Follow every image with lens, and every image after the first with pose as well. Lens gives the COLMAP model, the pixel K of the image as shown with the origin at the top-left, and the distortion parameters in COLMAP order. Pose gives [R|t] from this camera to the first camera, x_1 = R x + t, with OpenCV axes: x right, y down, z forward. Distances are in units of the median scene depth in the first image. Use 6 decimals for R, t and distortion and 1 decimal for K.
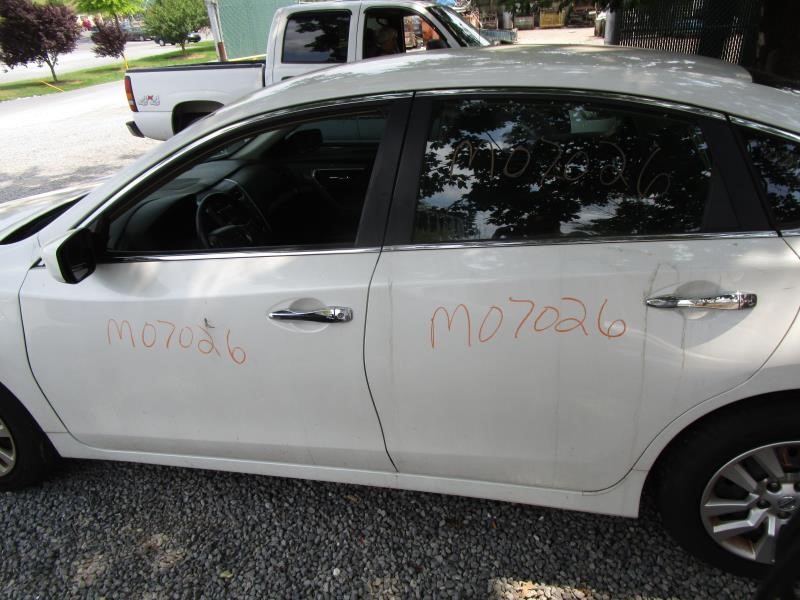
lens RADIAL K [[563.6, 0, 397.8], [0, 563.6, 302.6], [0, 0, 1]] dist [-0.037926, 0.006771]
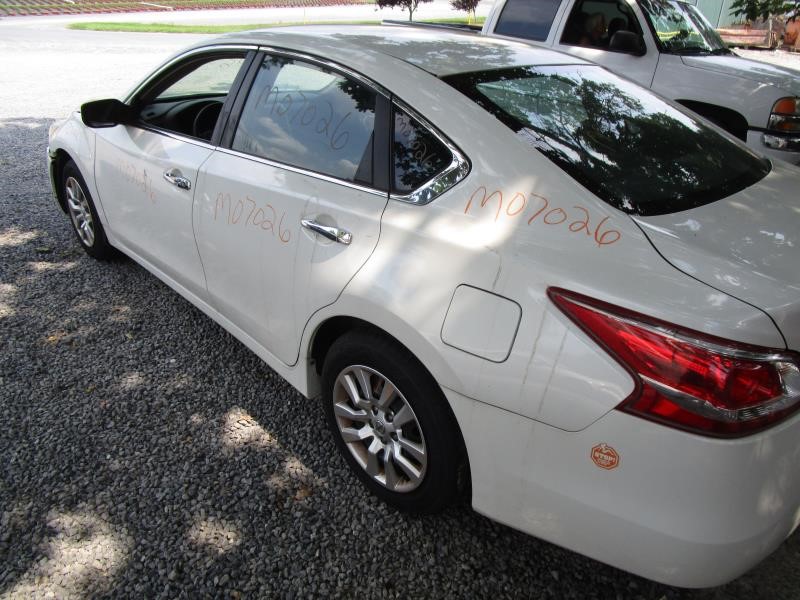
lens RADIAL K [[563.6, 0, 397.8], [0, 563.6, 302.6], [0, 0, 1]] dist [-0.037926, 0.006771]
pose [[0.827995, 0.350178, -0.437950, 0.851808], [-0.330428, 0.935720, 0.123476, -0.040438], [0.453037, 0.042473, 0.890479, -0.058788]]
